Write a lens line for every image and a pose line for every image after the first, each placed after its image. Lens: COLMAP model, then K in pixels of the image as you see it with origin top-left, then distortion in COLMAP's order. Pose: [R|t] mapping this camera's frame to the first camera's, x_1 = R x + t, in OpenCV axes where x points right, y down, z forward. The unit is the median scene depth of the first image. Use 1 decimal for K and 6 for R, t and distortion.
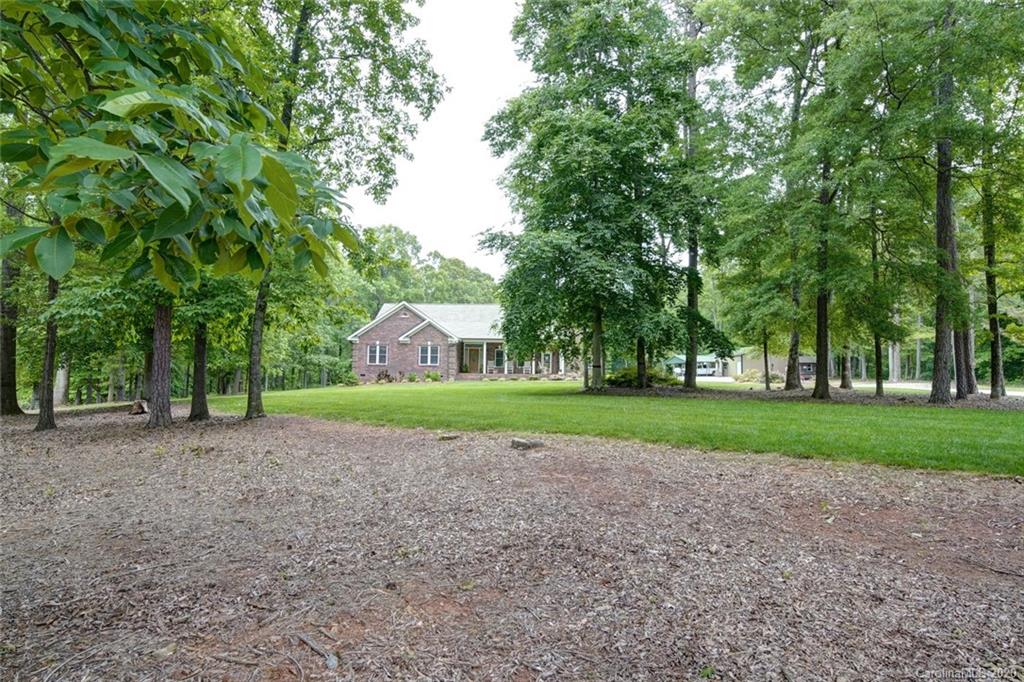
lens RADIAL K [[547.9, 0, 512.0], [0, 547.9, 341.0], [0, 0, 1]] dist [-0.000216, -0.001602]
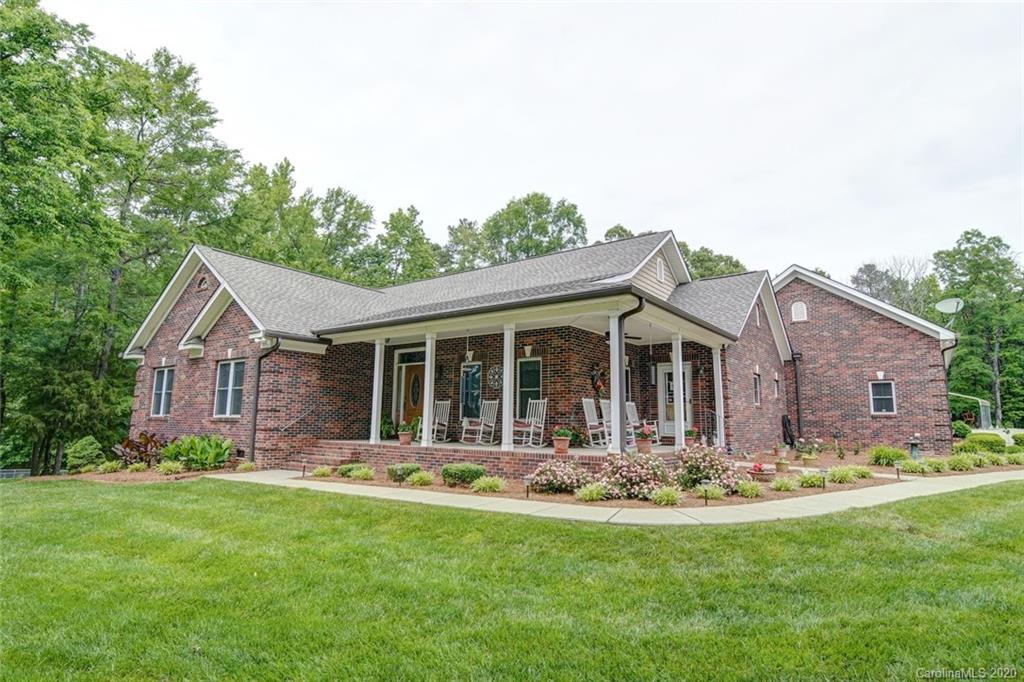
lens RADIAL K [[547.9, 0, 512.0], [0, 547.9, 341.0], [0, 0, 1]] dist [-0.000216, -0.001602]
pose [[0.832239, -0.083717, -0.548060, 0.178638], [0.040443, 0.995067, -0.090586, 0.034157], [0.552940, 0.053224, 0.831519, 0.808012]]
